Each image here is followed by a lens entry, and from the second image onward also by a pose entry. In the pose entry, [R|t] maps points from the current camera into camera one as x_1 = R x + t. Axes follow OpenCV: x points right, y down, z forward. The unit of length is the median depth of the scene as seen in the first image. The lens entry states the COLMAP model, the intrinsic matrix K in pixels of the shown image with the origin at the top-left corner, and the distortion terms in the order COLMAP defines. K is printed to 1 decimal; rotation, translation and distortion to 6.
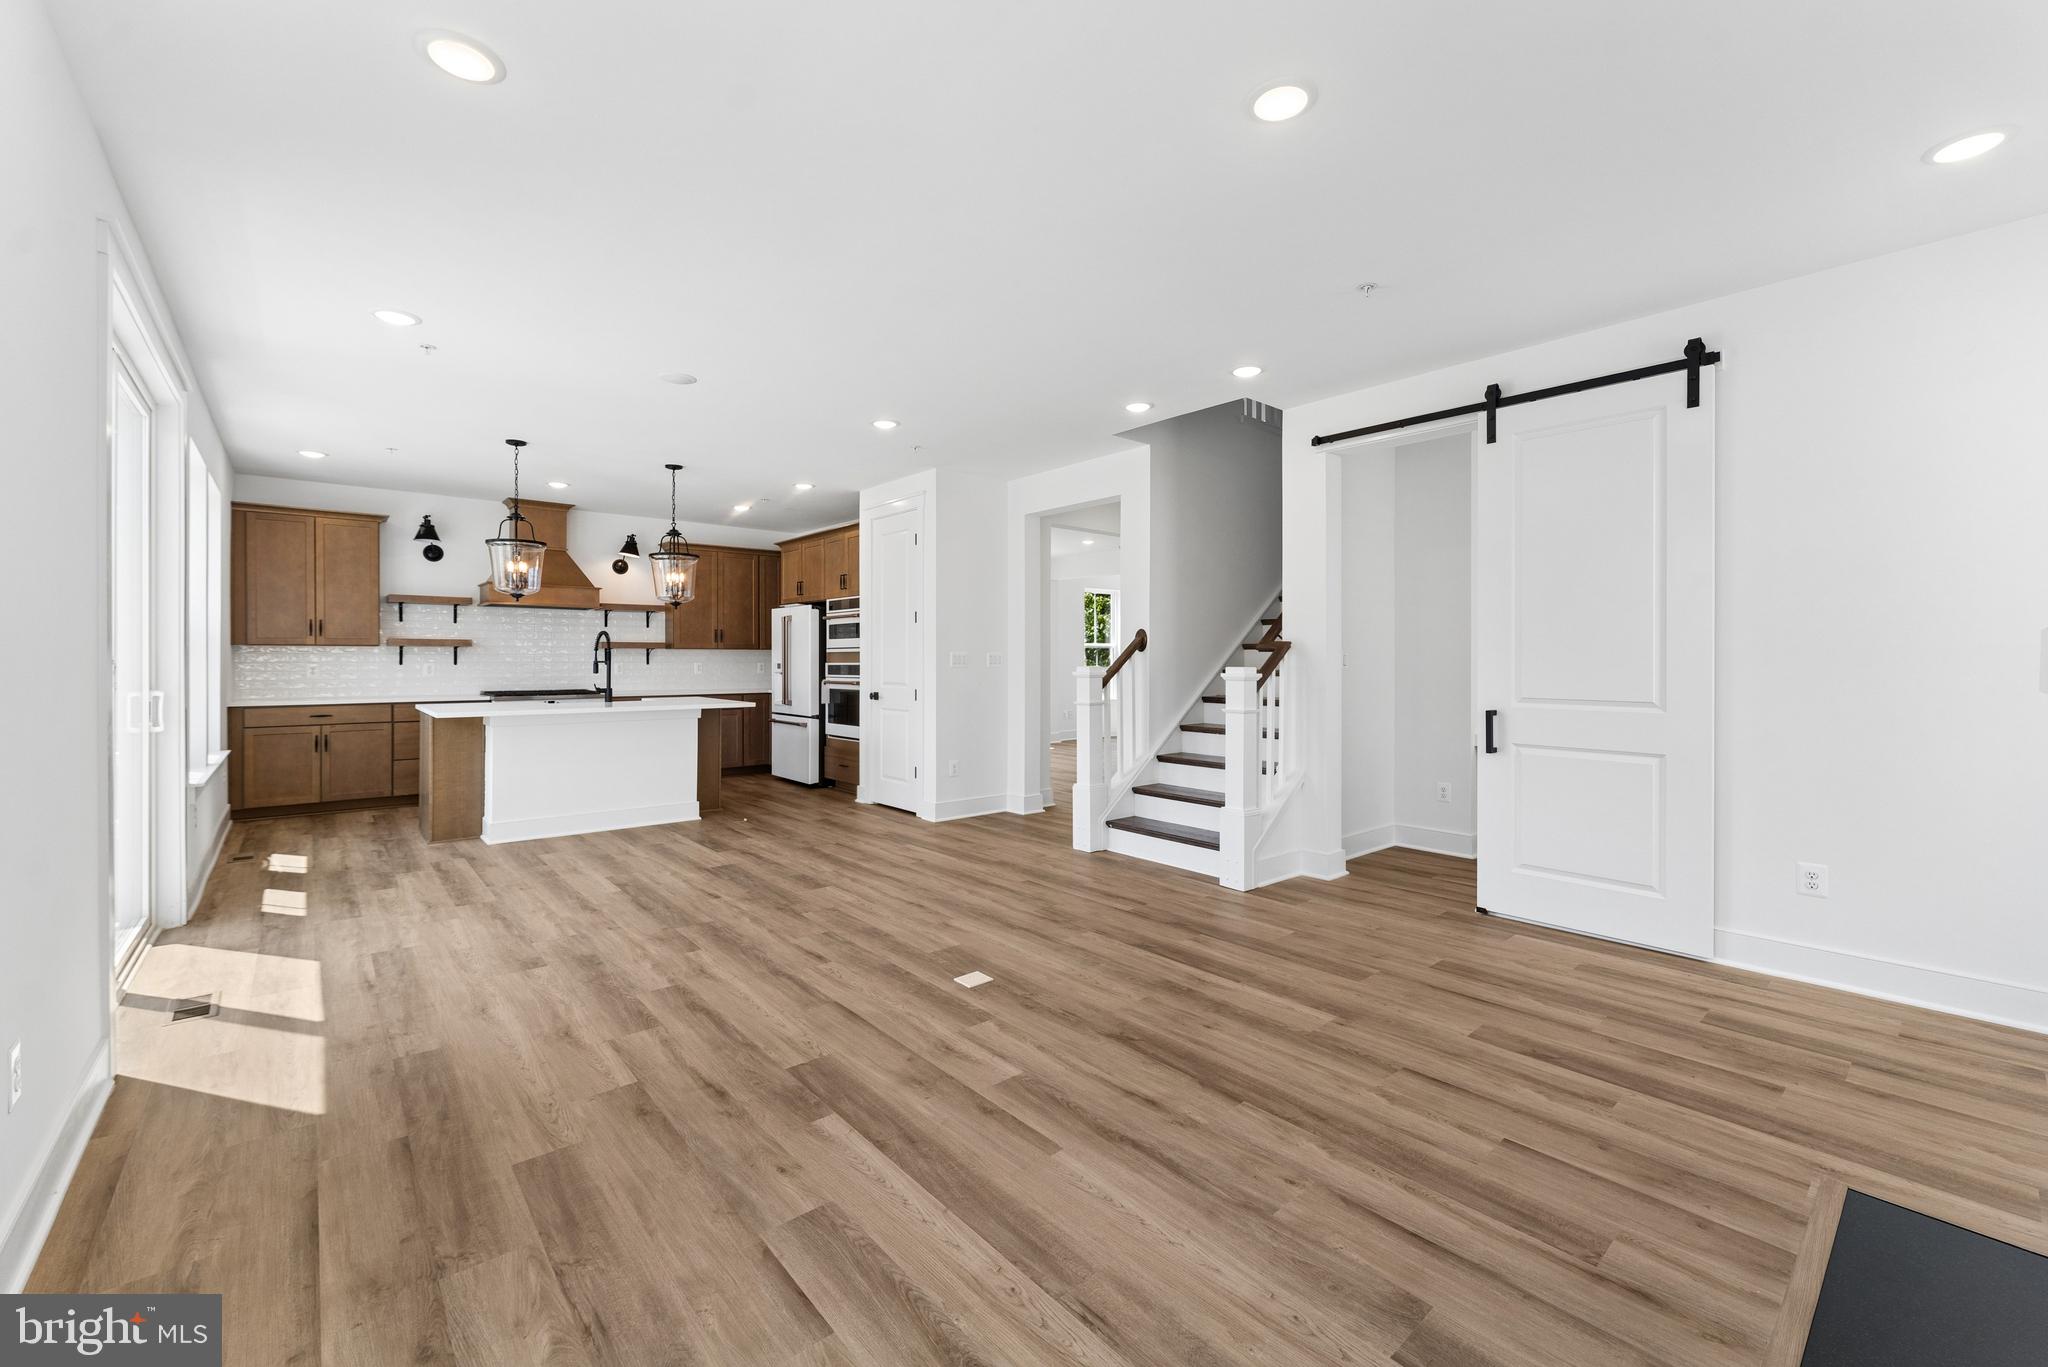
lens RADIAL K [[833.3, 0, 1030.9], [0, 833.3, 663.6], [0, 0, 1]] dist [0.001165, -0.000282]
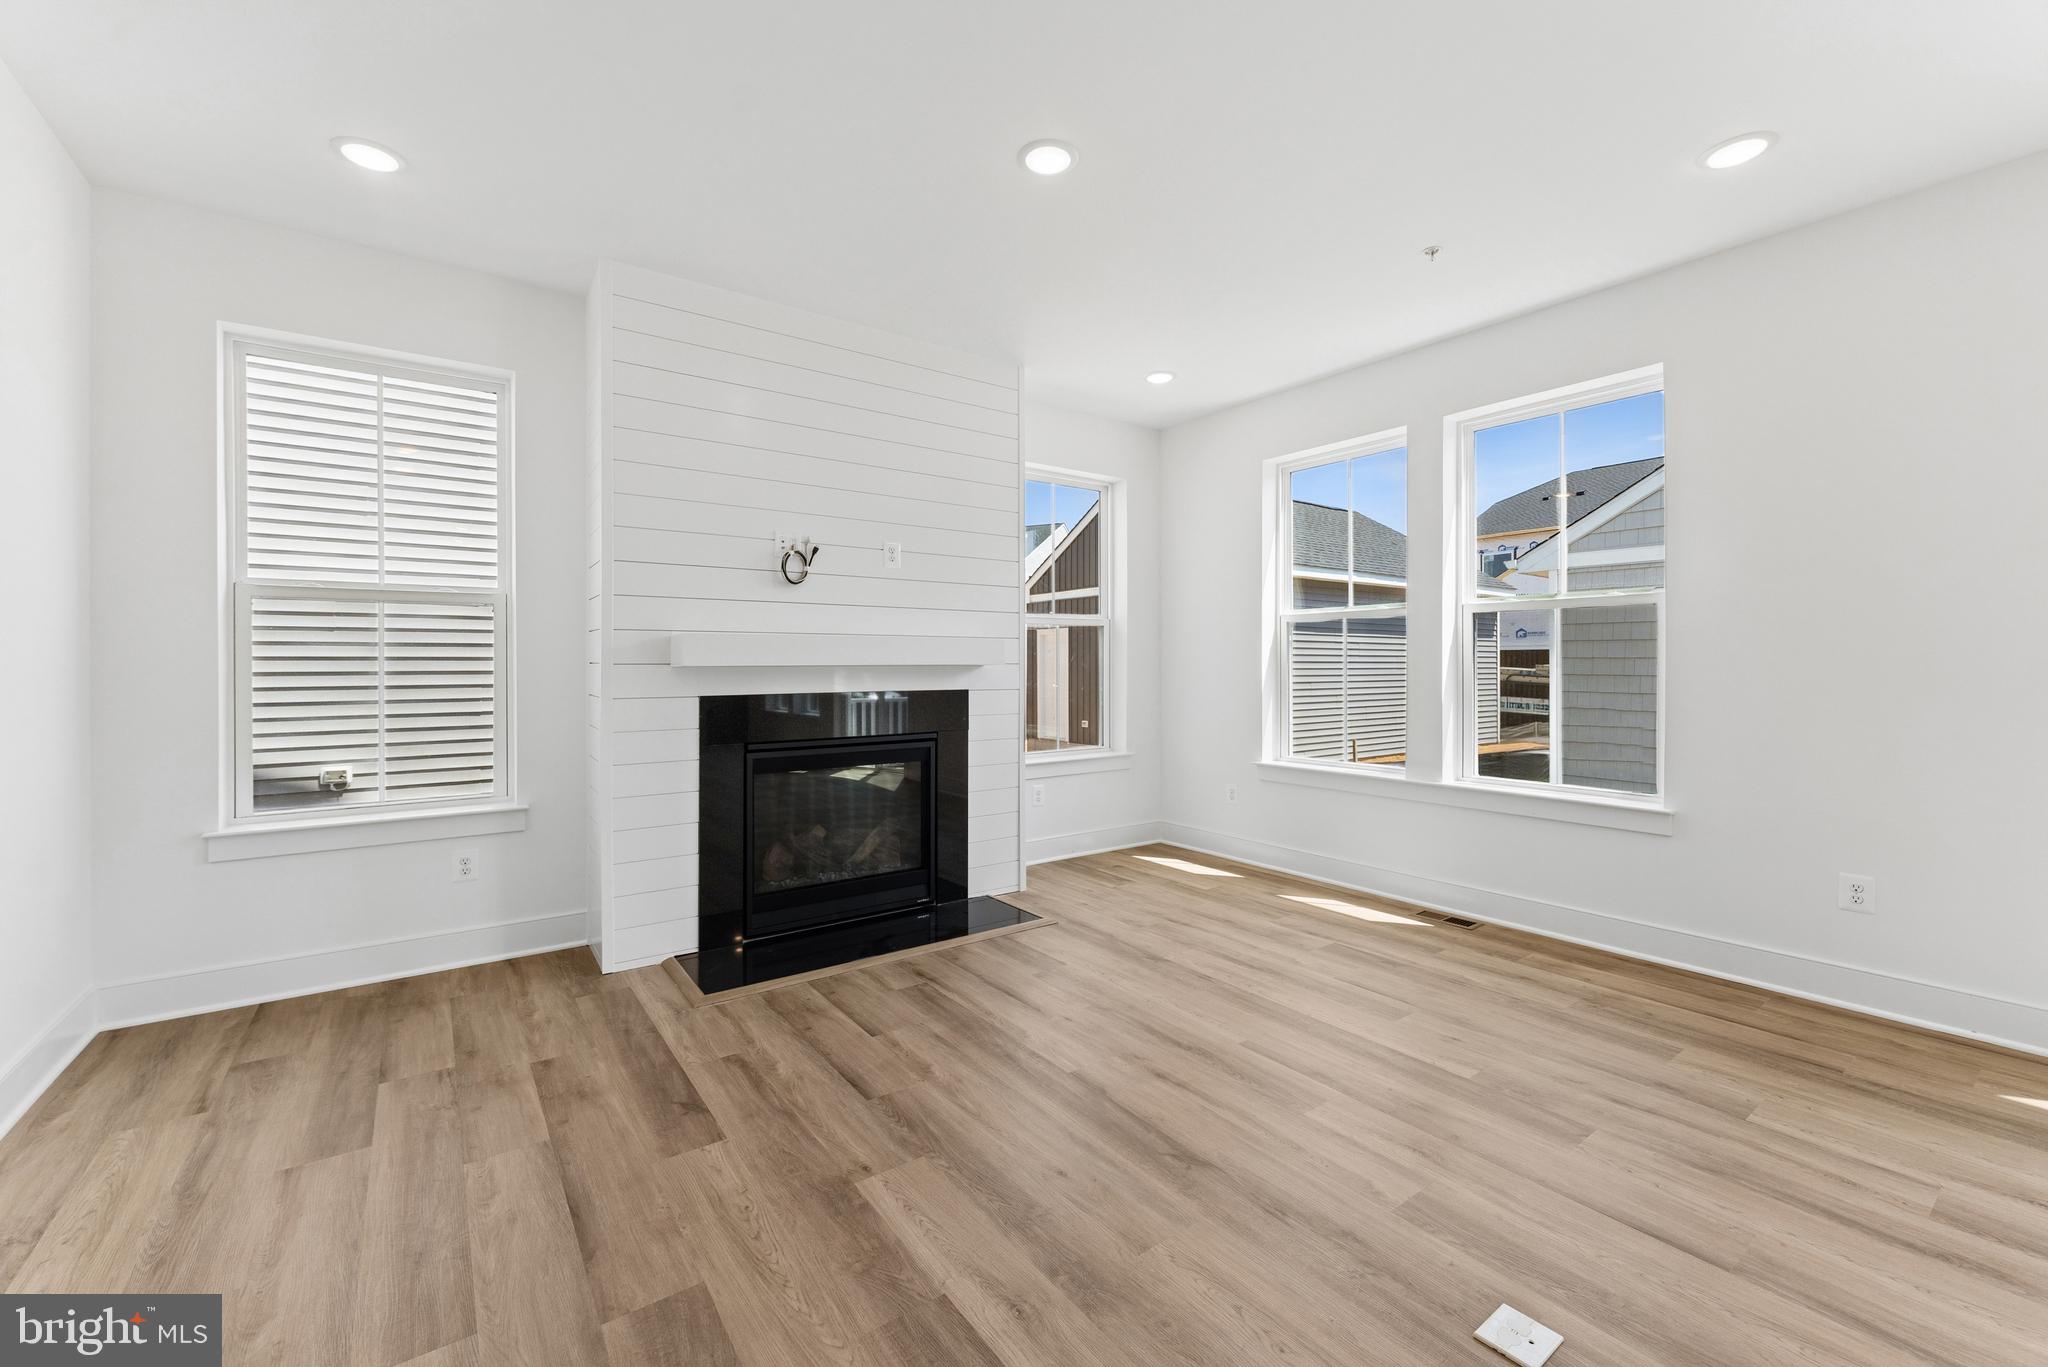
lens RADIAL K [[833.3, 0, 1030.9], [0, 833.3, 663.6], [0, 0, 1]] dist [0.001165, -0.000282]
pose [[-0.996456, 0.000989, 0.084105, 0.179457], [0.001392, 0.999988, 0.004742, 0.012592], [-0.084099, 0.004842, -0.996446, 1.688471]]
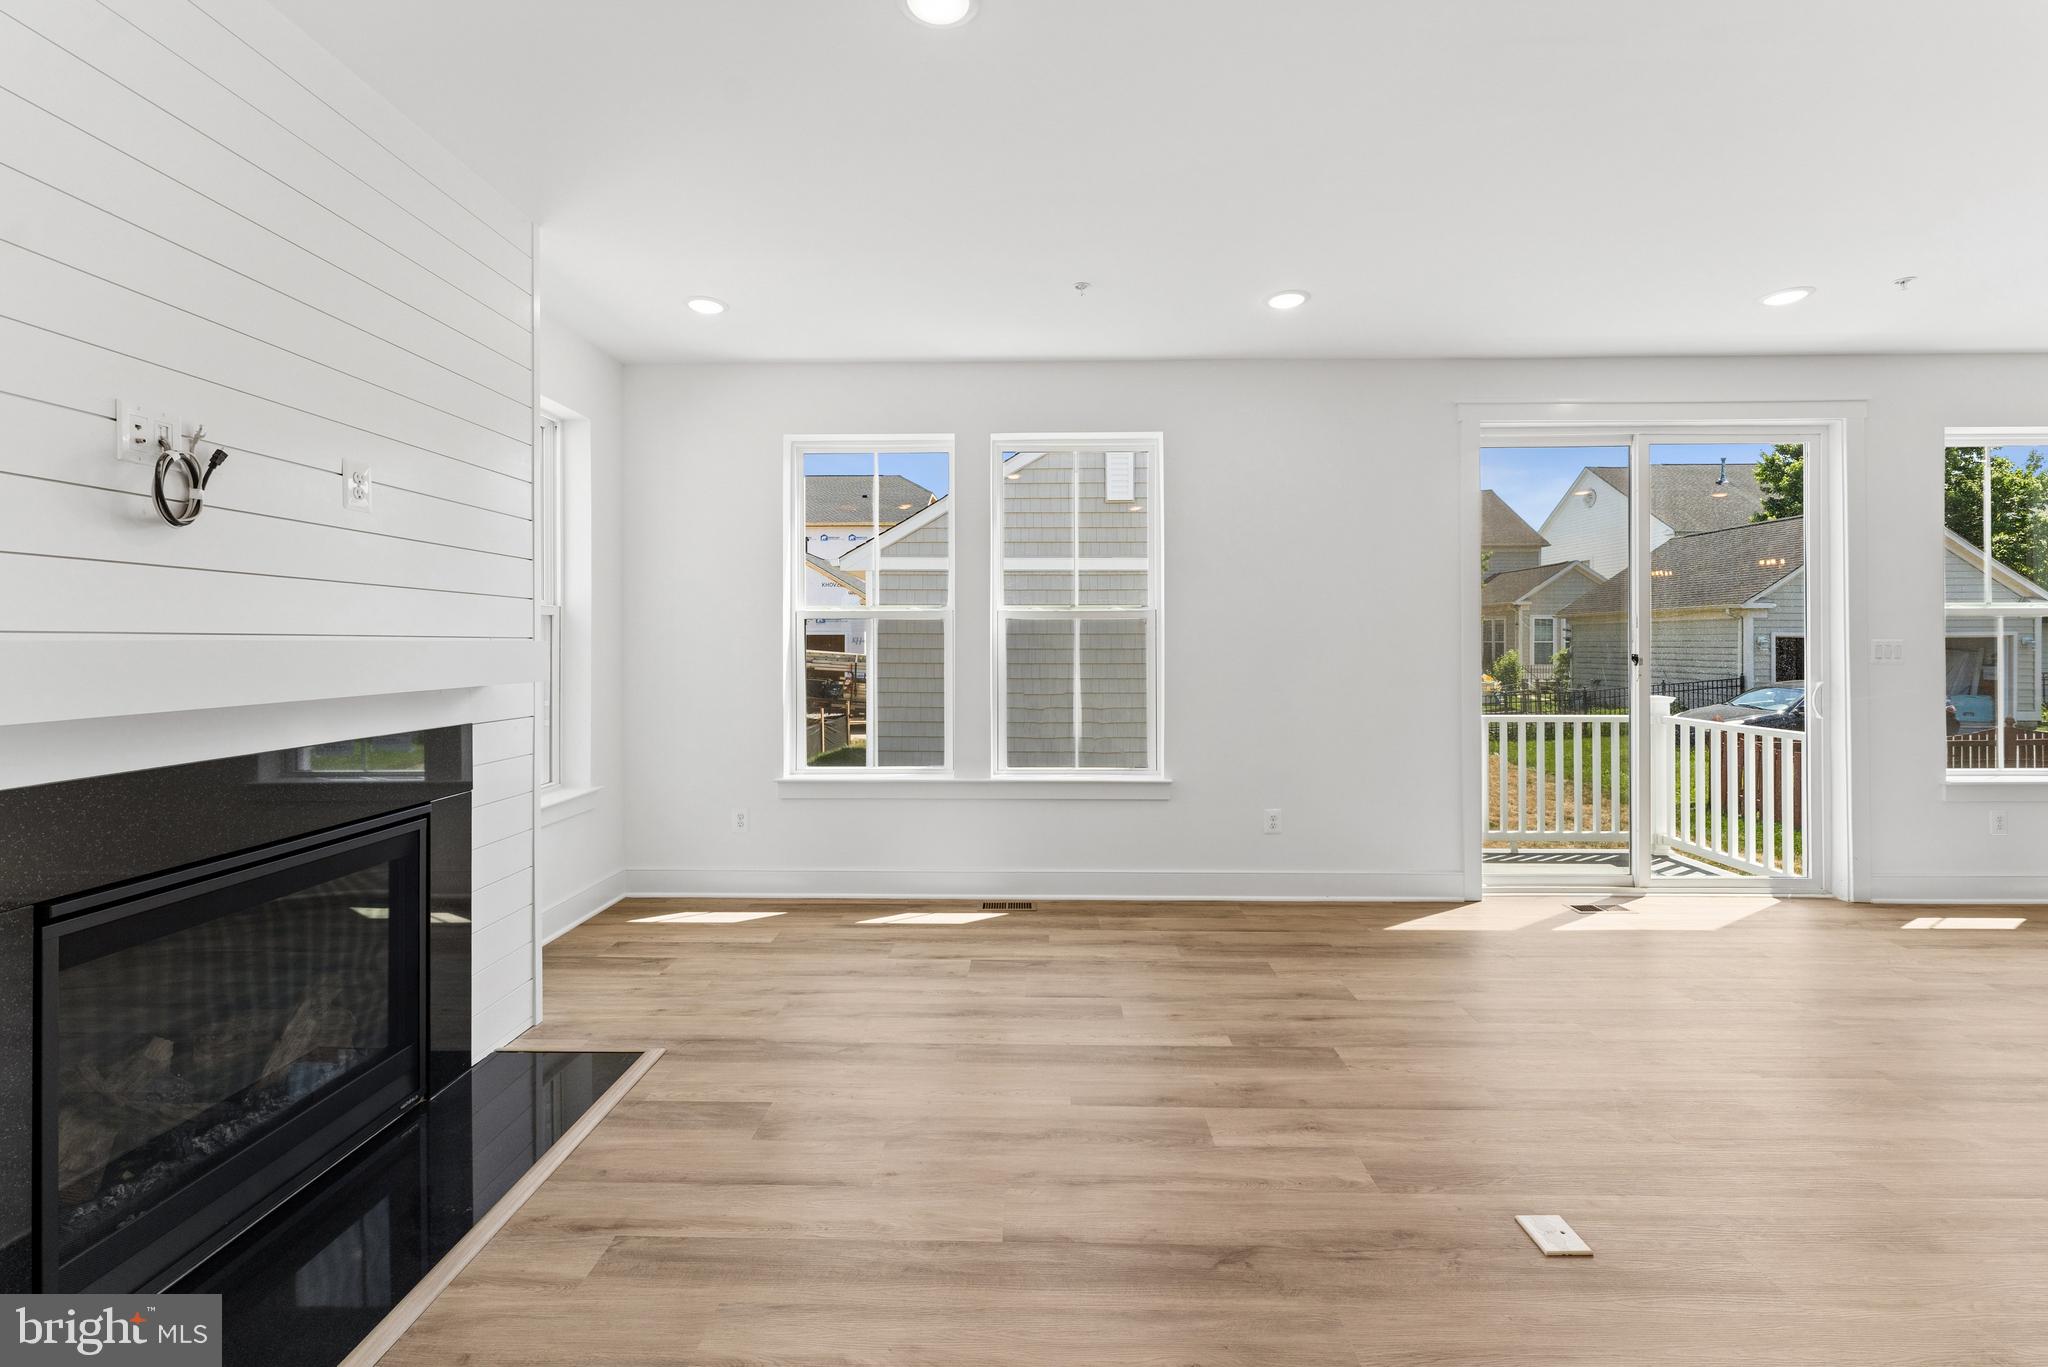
lens RADIAL K [[836.1, 0, 1028.0], [0, 836.1, 642.9], [0, 0, 1]] dist [-0.000996, -0.000422]
pose [[-0.670014, -0.001050, -0.742348, 0.678701], [-0.004209, 0.999988, 0.002384, -0.025849], [0.742337, 0.004722, -0.670010, 1.277321]]
